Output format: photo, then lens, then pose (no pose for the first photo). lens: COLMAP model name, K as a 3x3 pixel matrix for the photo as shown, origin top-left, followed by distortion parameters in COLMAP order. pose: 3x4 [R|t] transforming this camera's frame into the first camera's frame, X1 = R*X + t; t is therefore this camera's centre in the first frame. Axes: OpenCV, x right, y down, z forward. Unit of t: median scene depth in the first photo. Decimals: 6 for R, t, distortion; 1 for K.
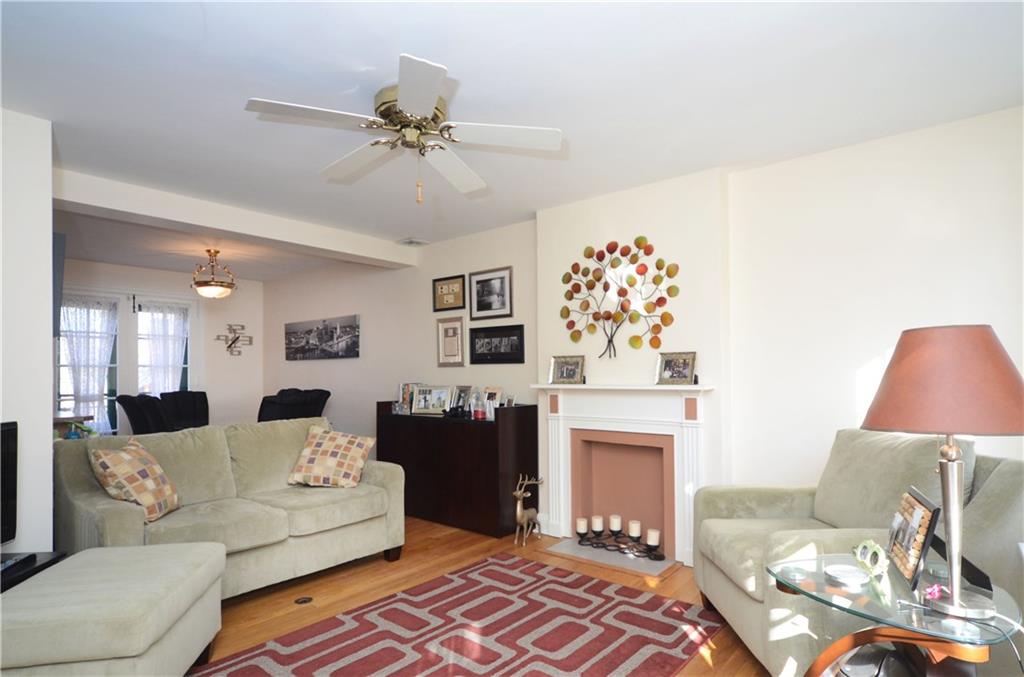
lens RADIAL K [[564.8, 0, 537.2], [0, 564.8, 354.4], [0, 0, 1]] dist [-0.006310, -0.001748]
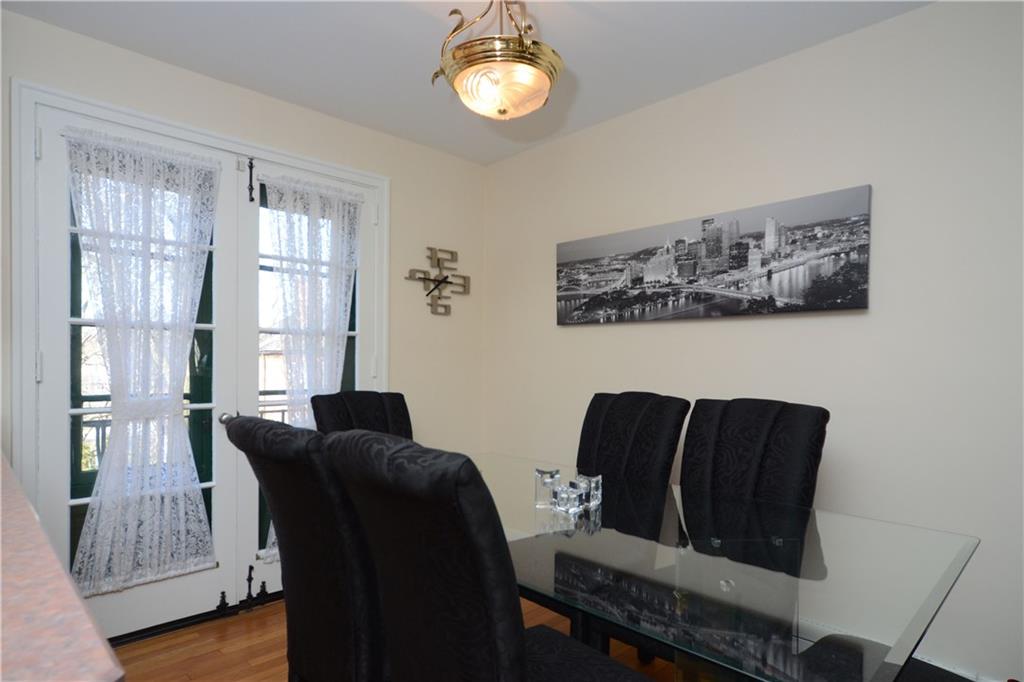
lens RADIAL K [[559.0, 0, 506.3], [0, 559.0, 349.8], [0, 0, 1]] dist [-0.004672, -0.000217]
pose [[0.991671, 0.015140, -0.127907, -0.463438], [-0.013582, 0.999823, 0.013042, 0.026337], [0.128082, -0.011196, 0.991700, 0.598919]]
